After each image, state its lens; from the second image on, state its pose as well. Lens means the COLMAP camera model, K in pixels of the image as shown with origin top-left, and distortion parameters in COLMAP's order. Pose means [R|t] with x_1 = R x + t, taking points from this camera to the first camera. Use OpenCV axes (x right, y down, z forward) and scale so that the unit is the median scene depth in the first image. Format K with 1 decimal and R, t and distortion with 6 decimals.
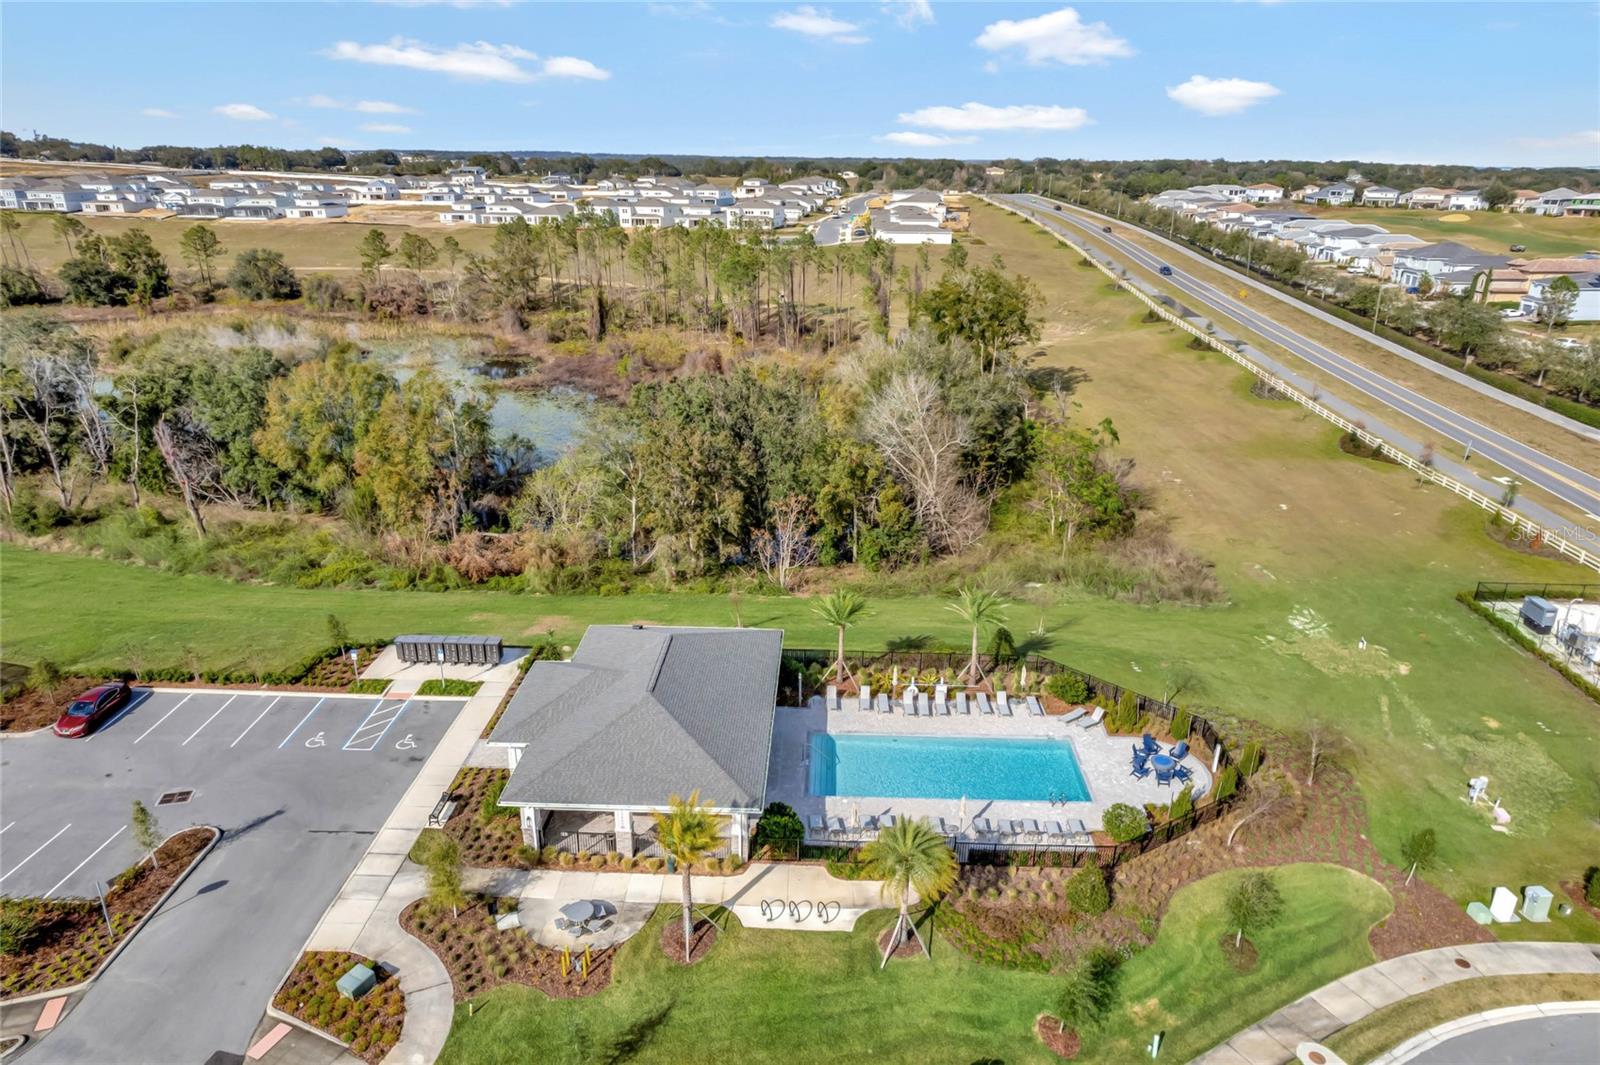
lens RADIAL K [[1021.3, 0, 790.0], [0, 1021.3, 527.0], [0, 0, 1]] dist [-0.053539, 0.043912]
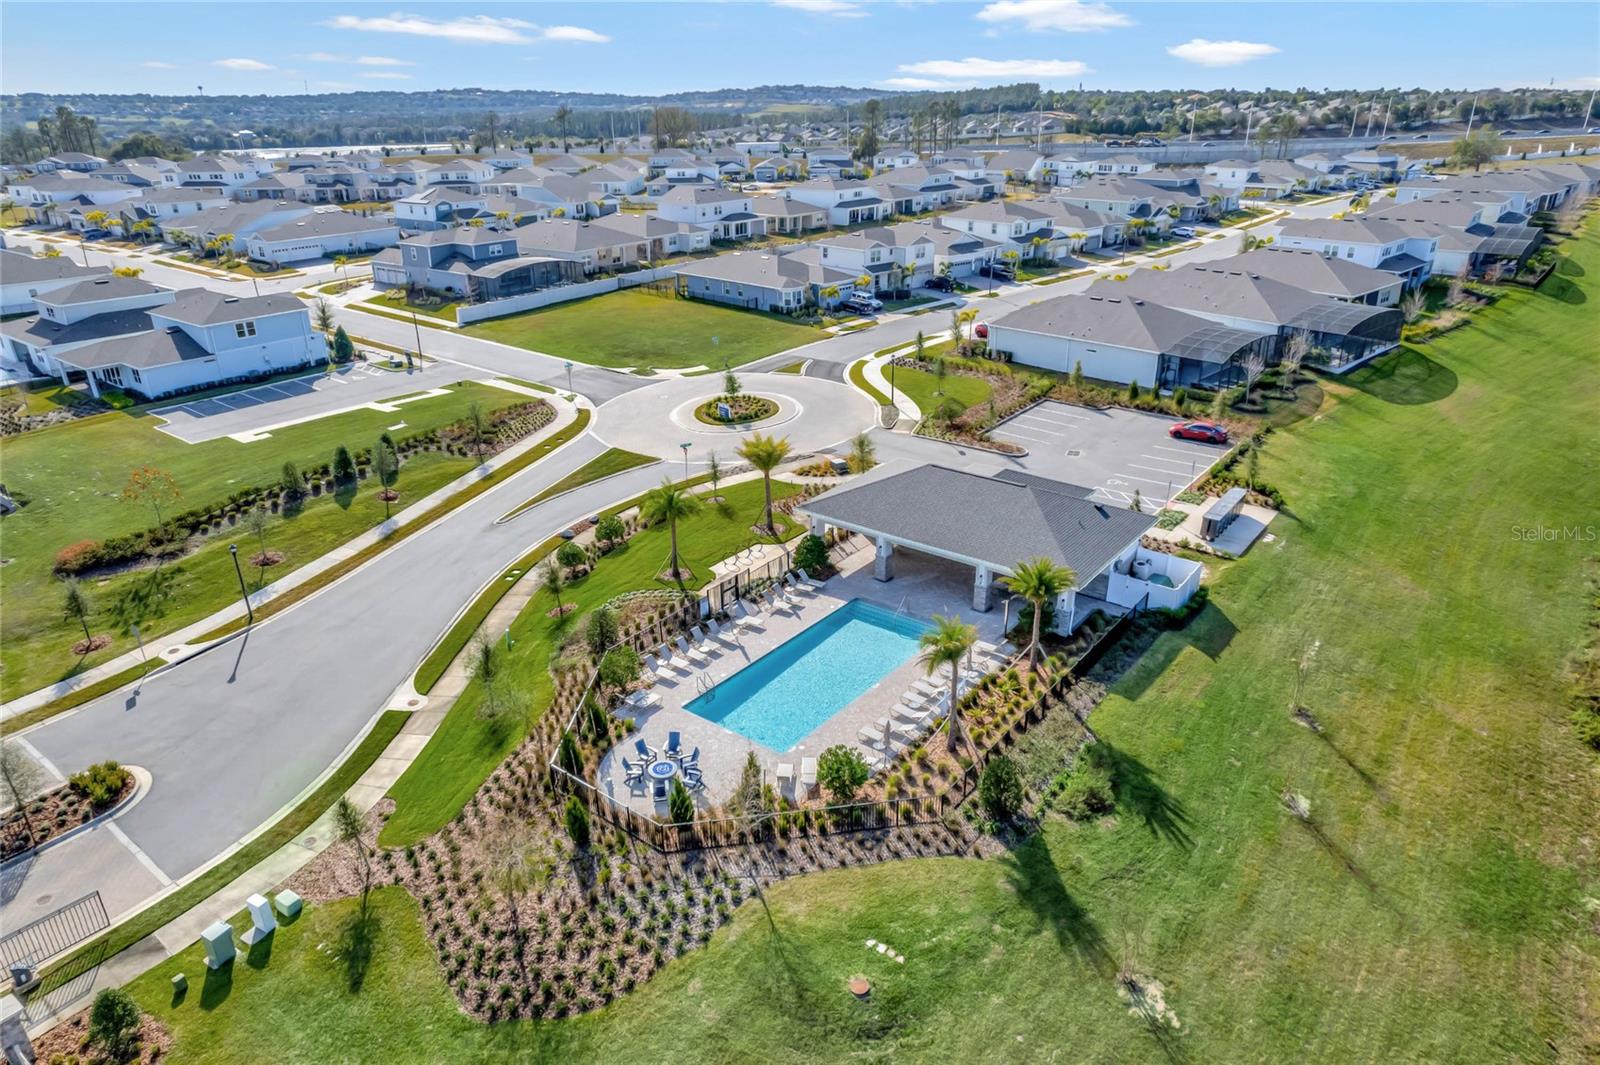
lens RADIAL K [[1021.3, 0, 804.7], [0, 1021.3, 534.9], [0, 0, 1]] dist [-0.053539, 0.043912]
pose [[-0.587325, 0.311666, -0.746936, 0.817573], [-0.273307, 0.792297, 0.545498, -0.364017], [0.761809, 0.524528, -0.380155, 1.266682]]
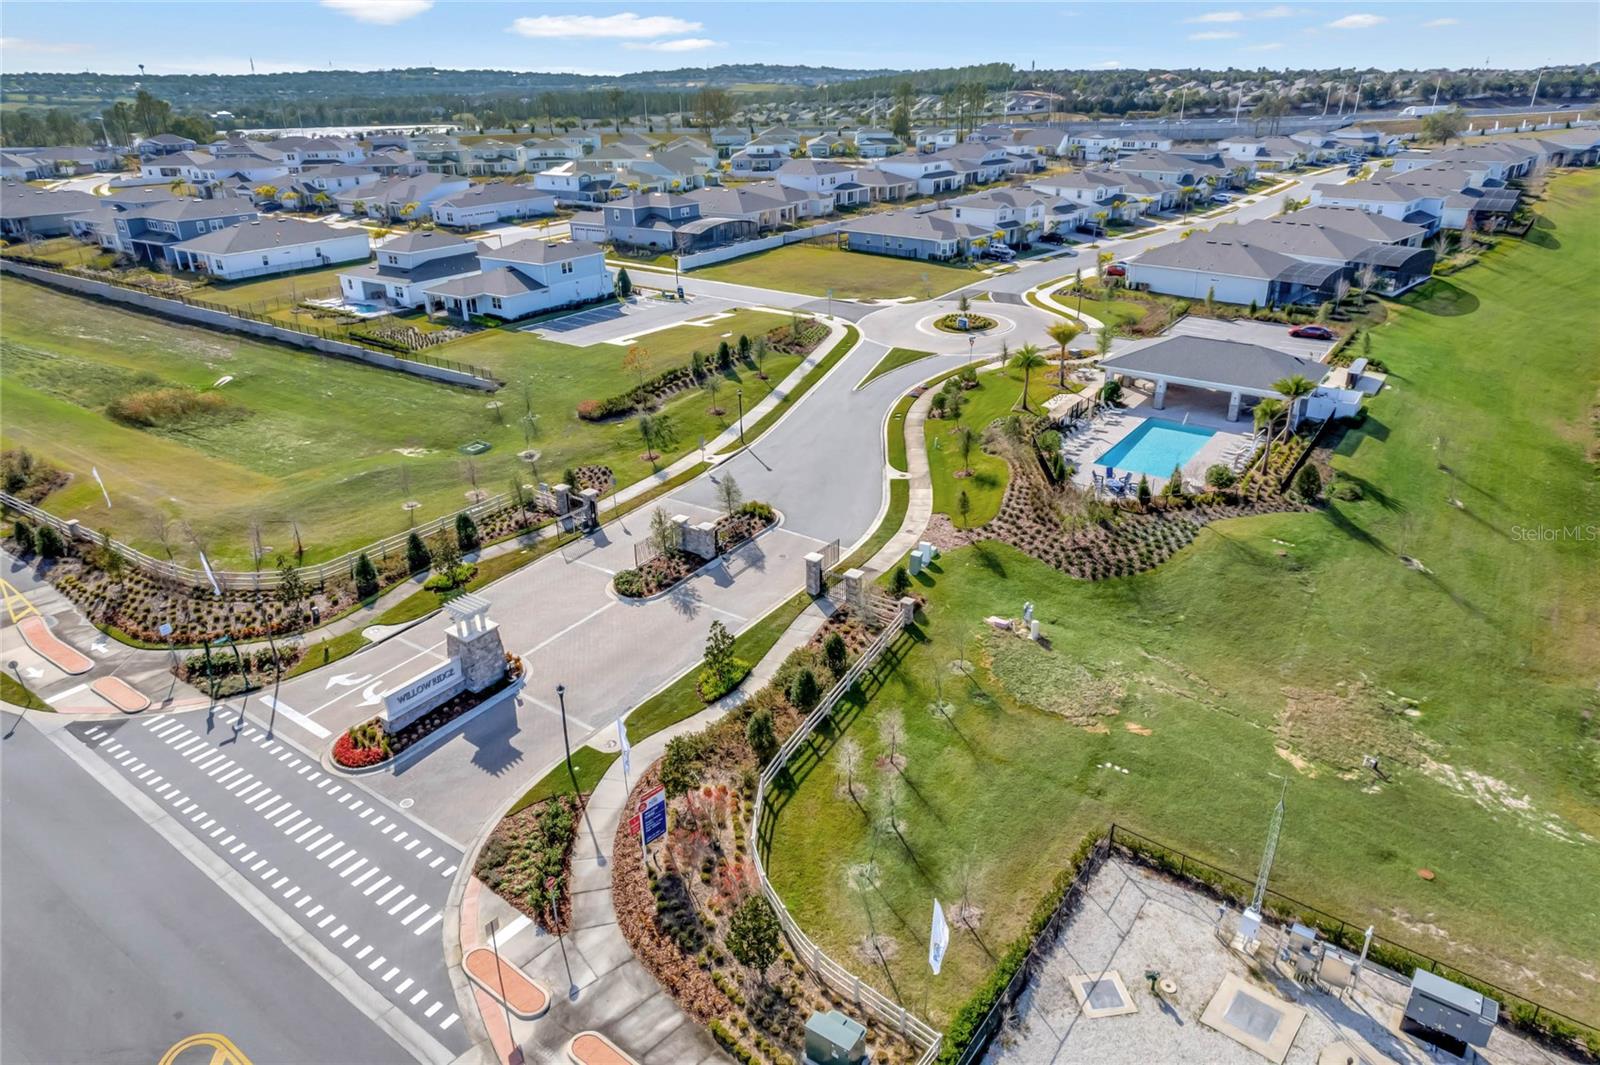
lens RADIAL K [[1021.3, 0, 799.6], [0, 1021.3, 544.1], [0, 0, 1]] dist [-0.053539, 0.043912]
pose [[-0.549132, 0.342661, -0.762258, 1.649845], [-0.280374, 0.783688, 0.554277, -0.341774], [0.787302, 0.518089, -0.334275, 1.149958]]
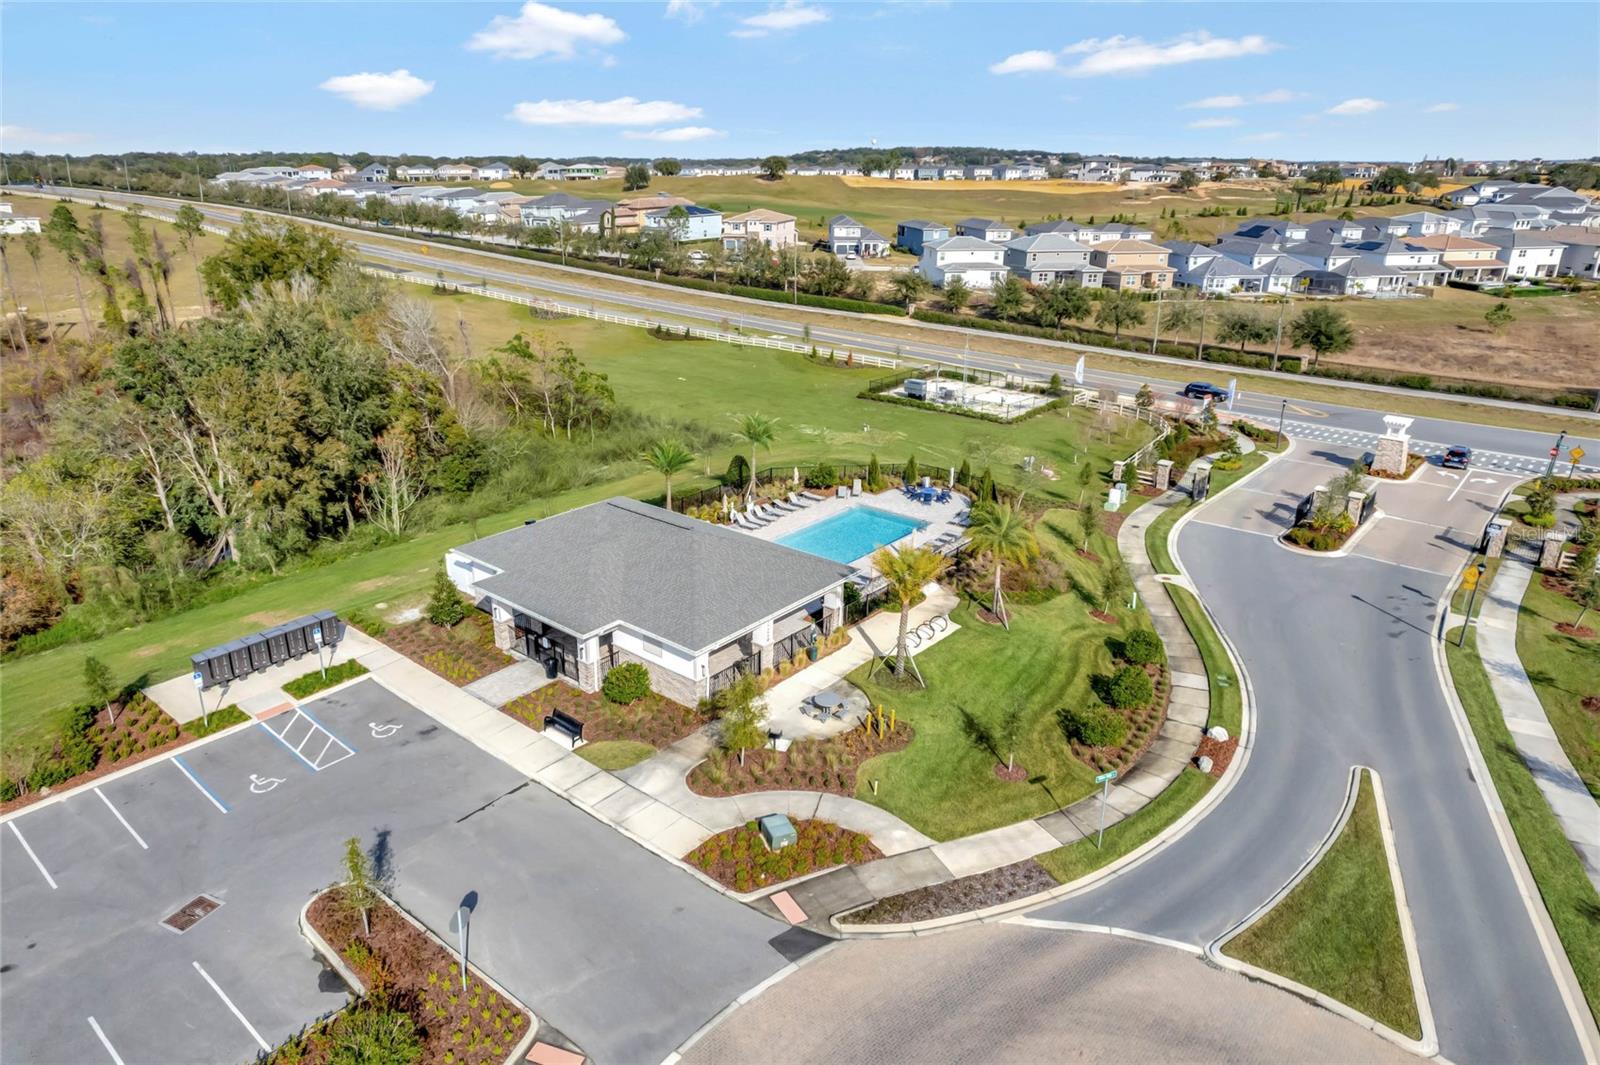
lens RADIAL K [[1021.3, 0, 794.8], [0, 1021.3, 529.7], [0, 0, 1]] dist [-0.053539, 0.043912]
pose [[0.620708, -0.281066, 0.731931, -0.717865], [0.275215, 0.952240, 0.132272, 0.053427], [-0.734151, 0.119336, 0.668417, 0.241317]]
